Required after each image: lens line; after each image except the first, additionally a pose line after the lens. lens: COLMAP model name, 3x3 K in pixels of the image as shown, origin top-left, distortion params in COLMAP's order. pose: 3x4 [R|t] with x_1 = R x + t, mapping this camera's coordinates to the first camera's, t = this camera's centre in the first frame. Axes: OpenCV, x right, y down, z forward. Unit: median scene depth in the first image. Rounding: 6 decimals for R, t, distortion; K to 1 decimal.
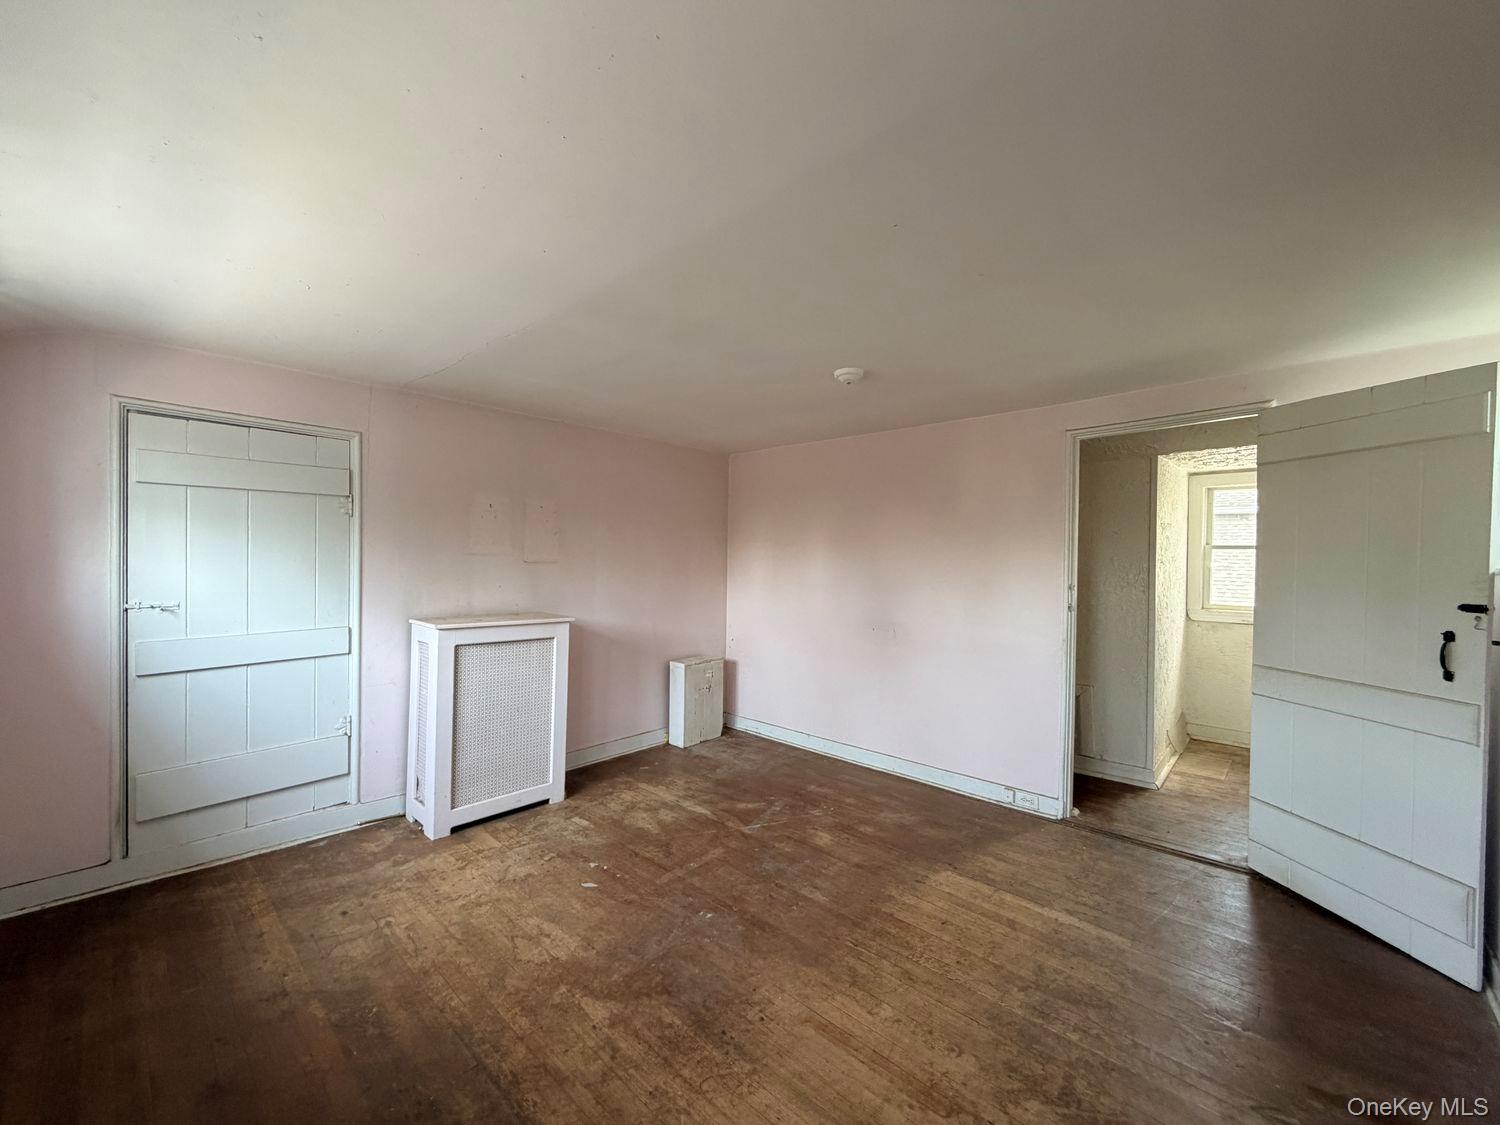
lens RADIAL K [[599.8, 0, 747.1], [0, 599.8, 559.5], [0, 0, 1]] dist [0.001445, 0.000247]
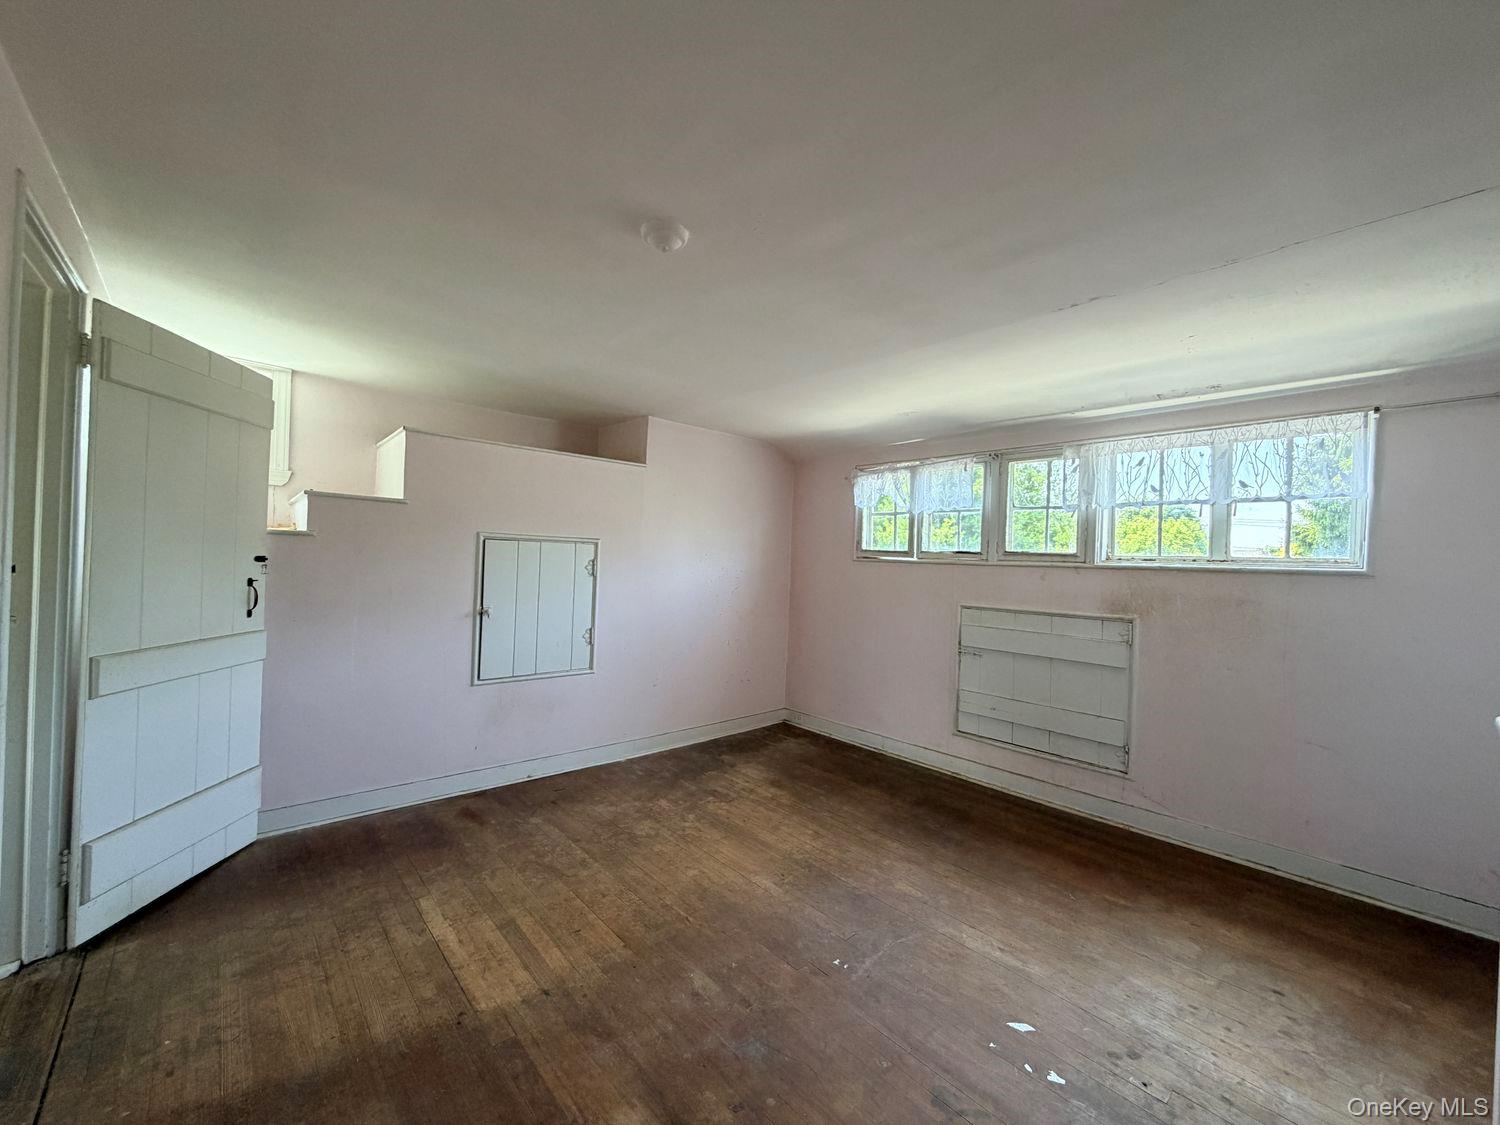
lens RADIAL K [[599.8, 0, 749.4], [0, 599.8, 559.3], [0, 0, 1]] dist [0.001445, 0.000247]
pose [[-0.995667, -0.048018, 0.079636, 0.016482], [-0.047640, 0.998842, 0.006643, 0.014940], [-0.079863, 0.002821, -0.996802, 1.526057]]
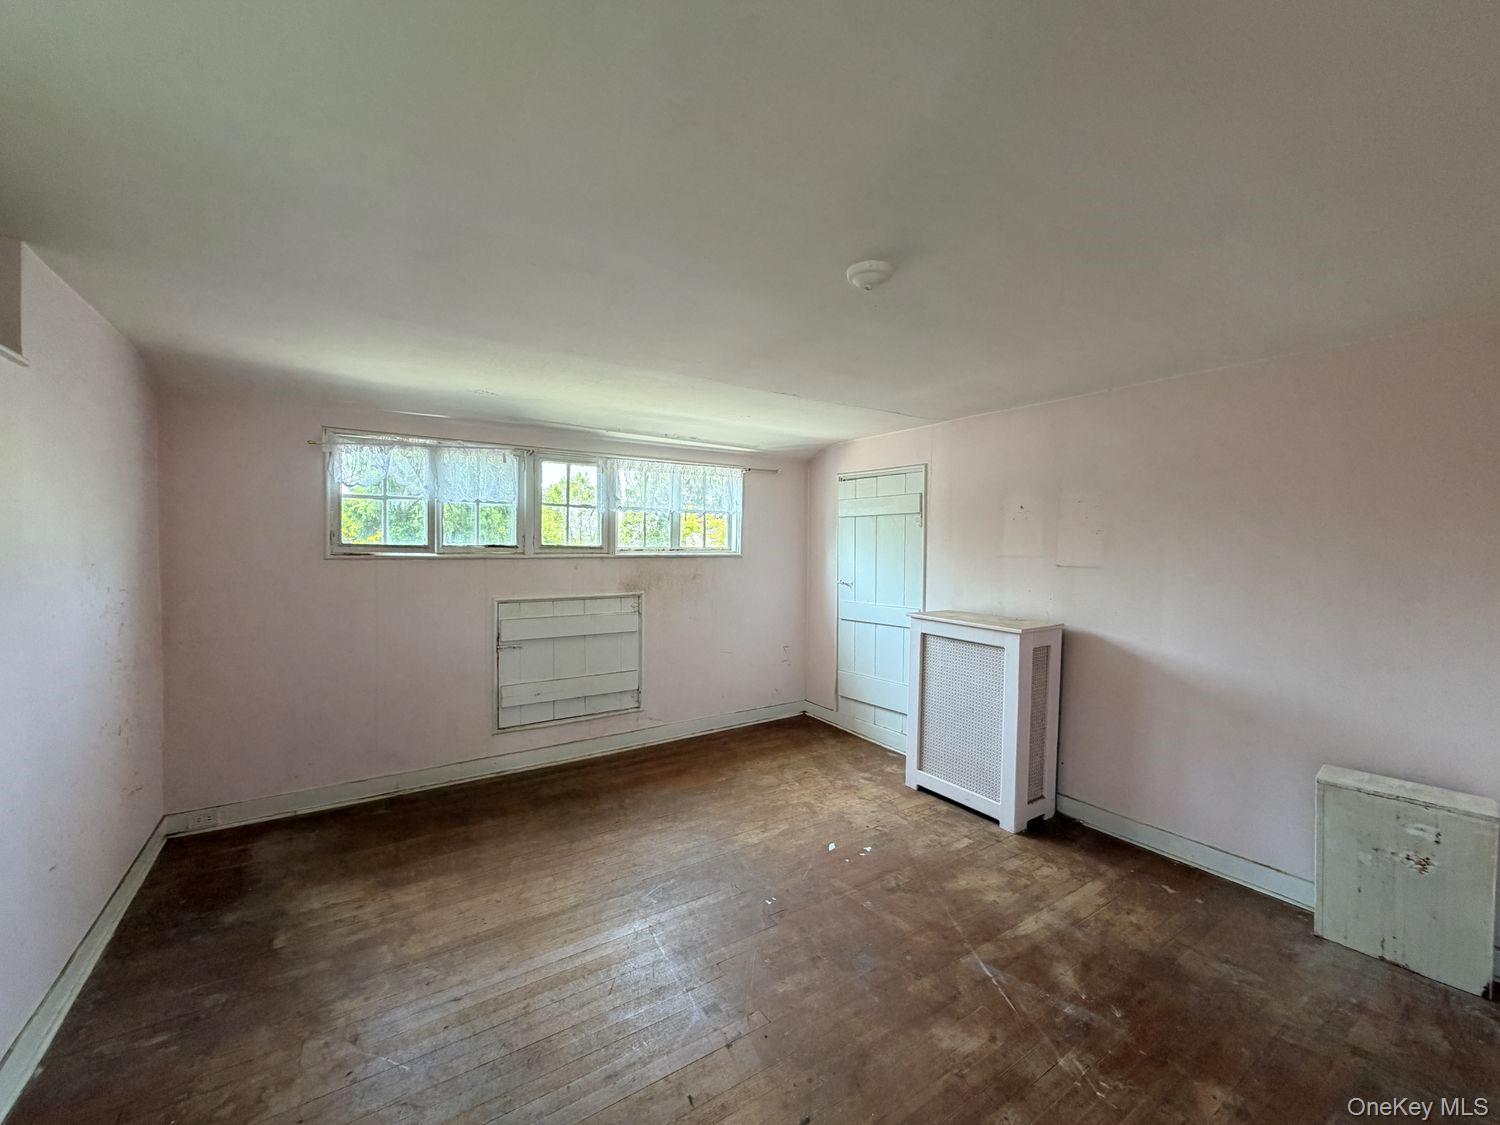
lens RADIAL K [[599.8, 0, 738.9], [0, 599.8, 561.2], [0, 0, 1]] dist [0.001445, 0.000247]
pose [[-0.233438, 0.010597, -0.972314, 0.781922], [-0.017466, 0.999734, 0.015089, -0.010429], [0.972215, 0.020505, -0.233191, 0.965069]]
